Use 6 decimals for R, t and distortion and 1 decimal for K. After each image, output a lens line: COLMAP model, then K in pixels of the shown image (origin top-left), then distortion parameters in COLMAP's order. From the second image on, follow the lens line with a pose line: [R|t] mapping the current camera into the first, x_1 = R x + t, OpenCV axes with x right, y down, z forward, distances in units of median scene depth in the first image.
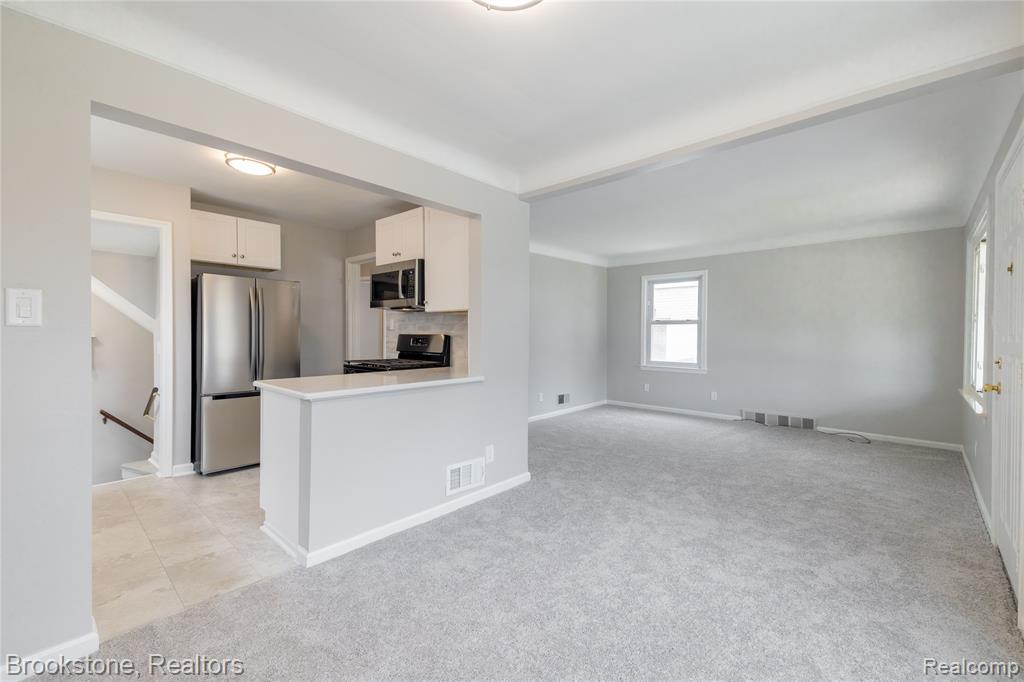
lens RADIAL K [[420.8, 0, 520.6], [0, 420.8, 341.8], [0, 0, 1]] dist [0.024345, -0.001308]
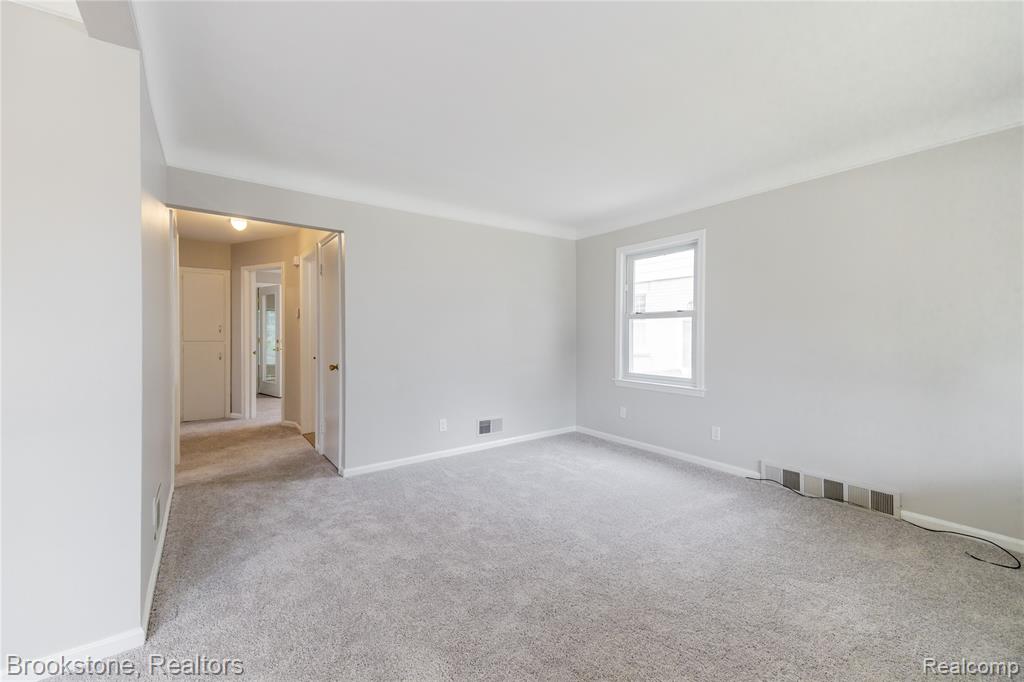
lens RADIAL K [[420.8, 0, 508.7], [0, 420.8, 337.0], [0, 0, 1]] dist [0.024345, -0.001308]
pose [[0.979270, -0.003321, -0.202530, 0.277020], [0.001778, 0.999968, -0.007798, -0.007648], [0.202550, 0.007276, 0.979245, 0.322059]]
